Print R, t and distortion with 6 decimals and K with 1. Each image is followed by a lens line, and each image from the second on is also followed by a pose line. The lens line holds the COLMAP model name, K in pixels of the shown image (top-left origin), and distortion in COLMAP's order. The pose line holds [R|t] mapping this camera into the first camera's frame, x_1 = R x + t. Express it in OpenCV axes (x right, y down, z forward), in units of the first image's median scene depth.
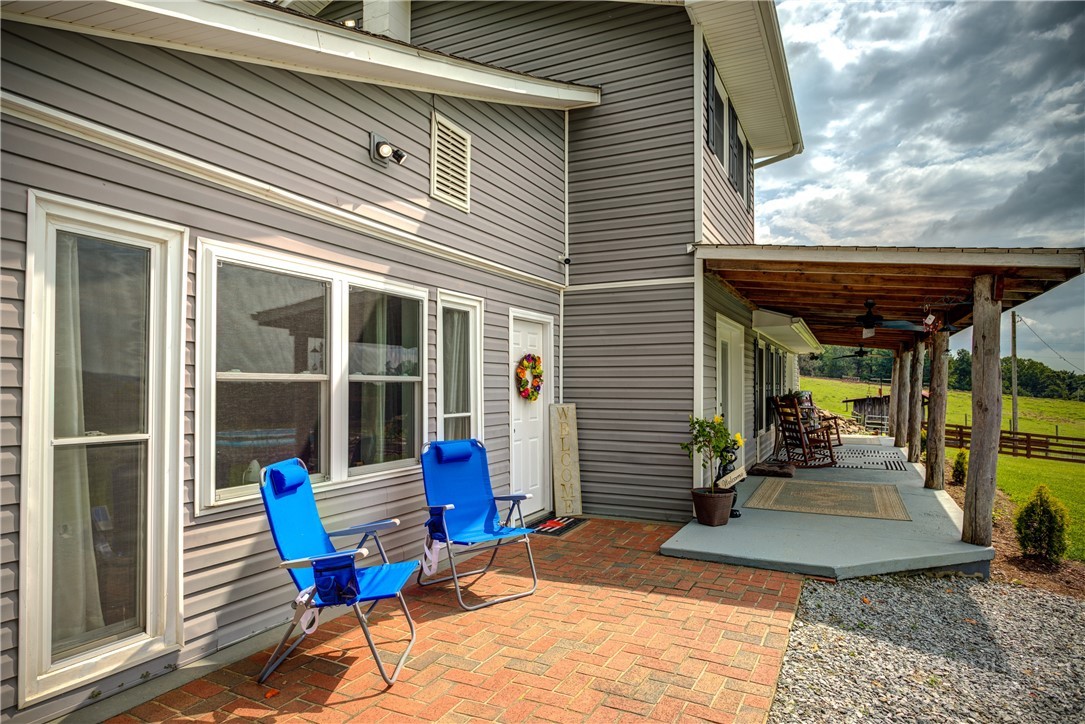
lens RADIAL K [[627.4, 0, 542.5], [0, 627.4, 362.0], [0, 0, 1]] dist [-0.009311, 0.000278]
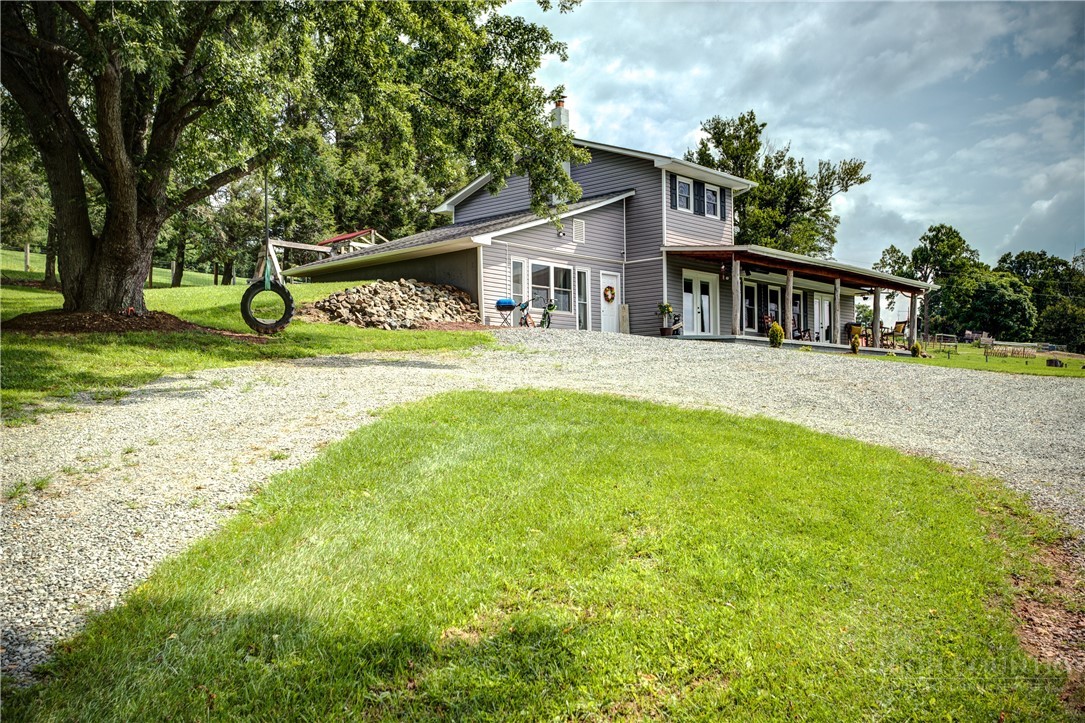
lens RADIAL K [[1047.7, 0, 542.5], [0, 1047.7, 361.5], [0, 0, 1]] dist [0.001622, 0.000076]
pose [[0.969071, -0.025793, -0.245430, 0.882547], [0.023037, 0.999635, -0.014092, 0.406649], [0.245704, 0.008002, 0.969312, -3.874489]]
